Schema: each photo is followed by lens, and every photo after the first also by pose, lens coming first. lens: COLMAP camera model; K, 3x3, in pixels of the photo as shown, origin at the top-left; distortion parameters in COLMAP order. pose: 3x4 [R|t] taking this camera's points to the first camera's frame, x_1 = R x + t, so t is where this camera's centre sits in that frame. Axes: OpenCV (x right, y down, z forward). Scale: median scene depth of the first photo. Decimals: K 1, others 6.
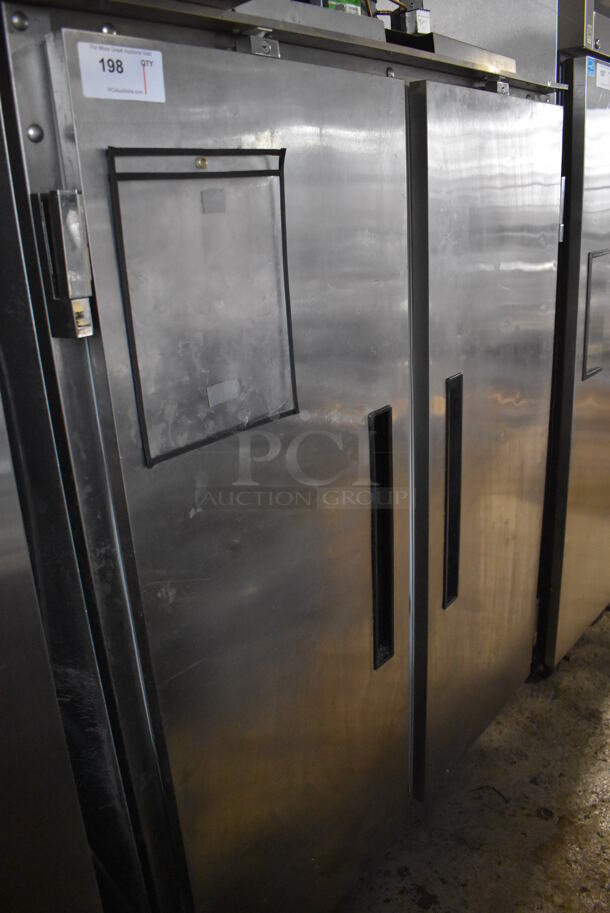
lens RADIAL K [[723.3, 0, 305.0], [0, 723.3, 456.5], [0, 0, 1]] dist [-0.083659, -0.002258]
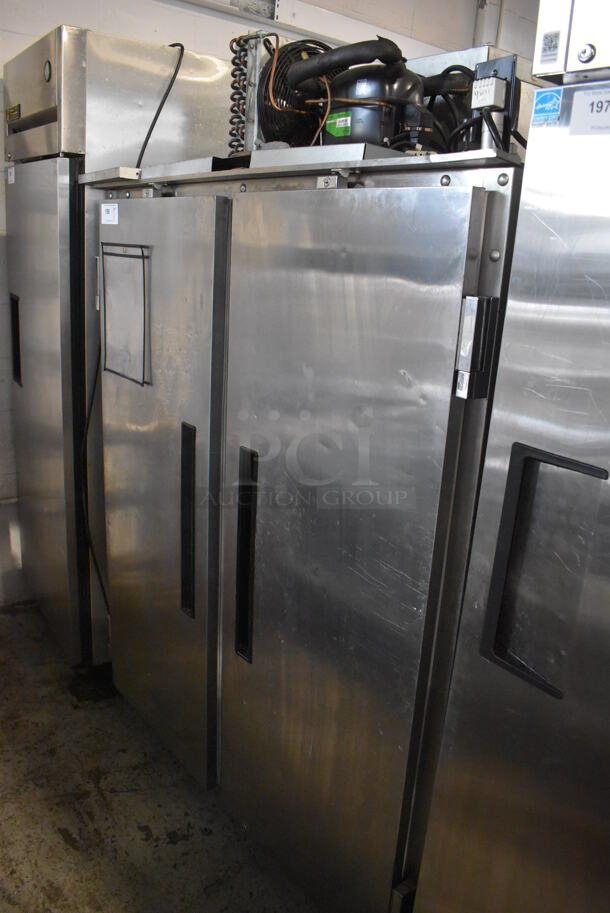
lens RADIAL K [[723.3, 0, 305.0], [0, 723.3, 456.5], [0, 0, 1]] dist [-0.083659, -0.002258]
pose [[-0.187623, 0.324788, -0.926990, 1.309135], [-0.369617, 0.851037, 0.372987, -0.588288], [0.910045, 0.412612, -0.039627, 1.214866]]
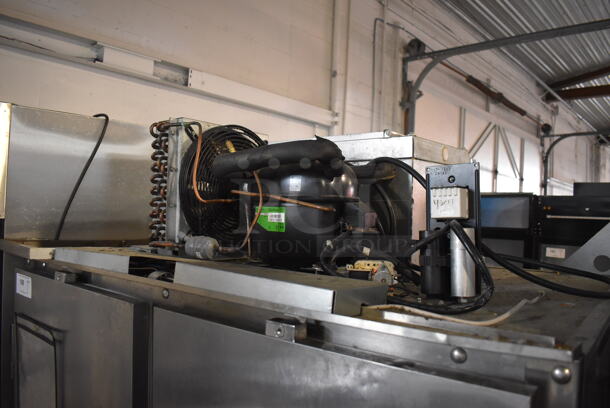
lens RADIAL K [[483.2, 0, 305.0], [0, 483.2, 204.0], [0, 0, 1]] dist [-0.083659, -0.002258]
pose [[0.017025, 0.043656, -0.998902, 0.784968], [-0.359655, 0.932443, 0.034622, -0.701366], [0.932930, 0.358671, 0.031576, 1.014959]]
